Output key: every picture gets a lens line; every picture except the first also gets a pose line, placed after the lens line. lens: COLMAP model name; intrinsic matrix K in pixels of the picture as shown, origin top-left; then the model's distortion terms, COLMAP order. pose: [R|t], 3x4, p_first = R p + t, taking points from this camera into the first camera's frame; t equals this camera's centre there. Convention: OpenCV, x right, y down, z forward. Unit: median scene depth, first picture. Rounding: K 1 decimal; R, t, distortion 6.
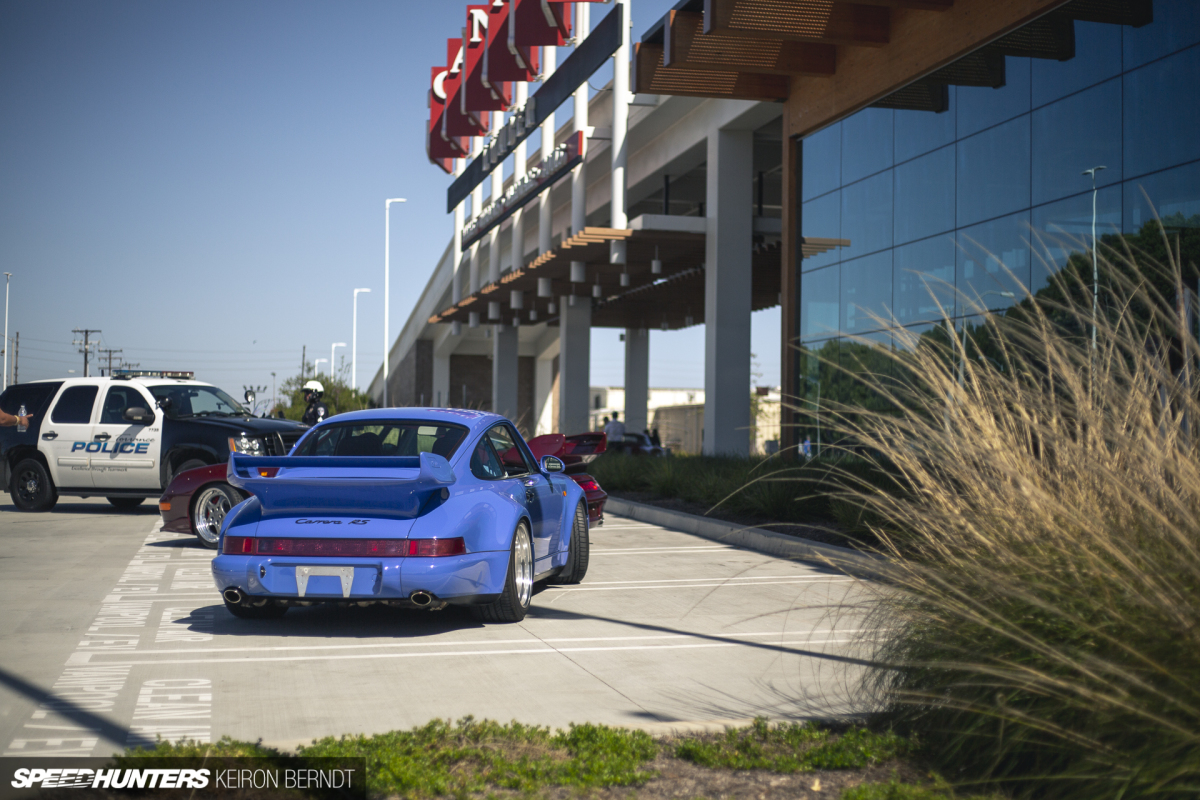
lens RADIAL K [[1814.7, 0, 600.0], [0, 1814.7, 400.0], [0, 0, 1]] dist [-0.132729, -0.014841]
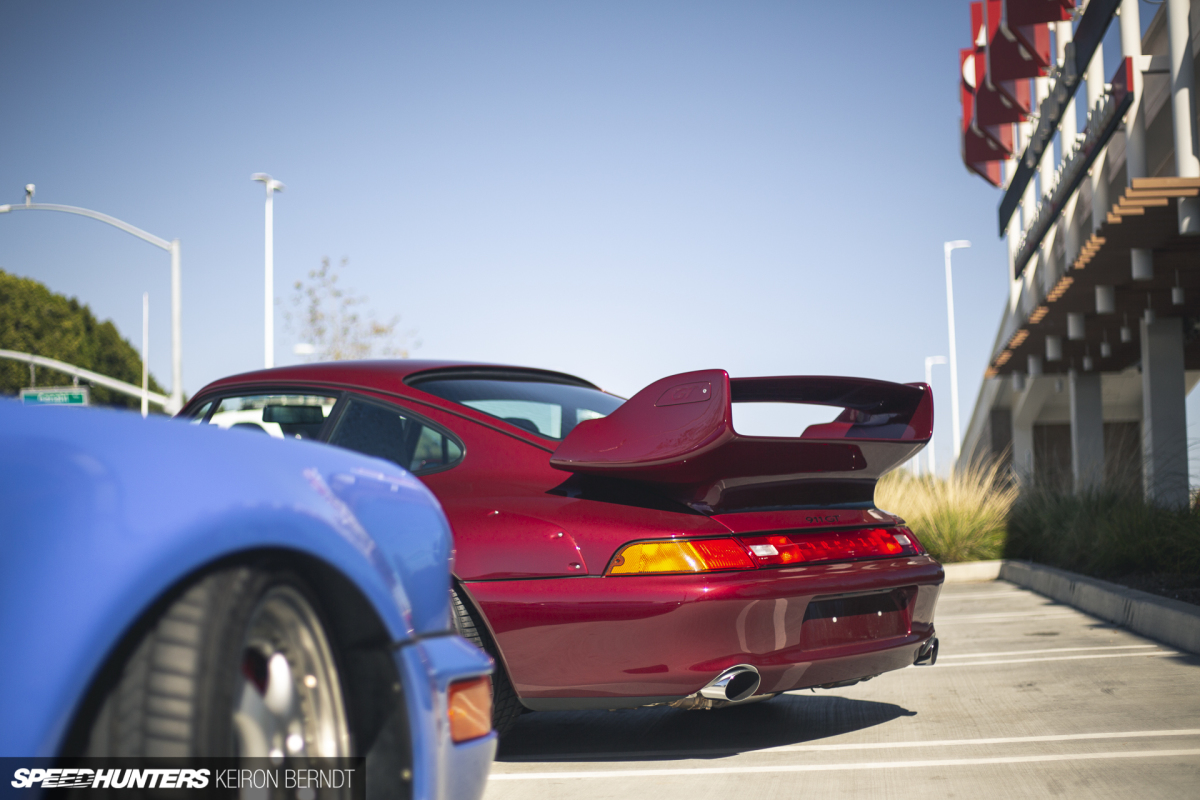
lens RADIAL K [[1814.7, 0, 600.0], [0, 1814.7, 400.0], [0, 0, 1]] dist [-0.132729, -0.014841]
pose [[0.938792, -0.056214, -0.339866, 0.022739], [0.036353, 0.997253, -0.064533, 0.017294], [0.342560, 0.048228, 0.938257, 0.284299]]
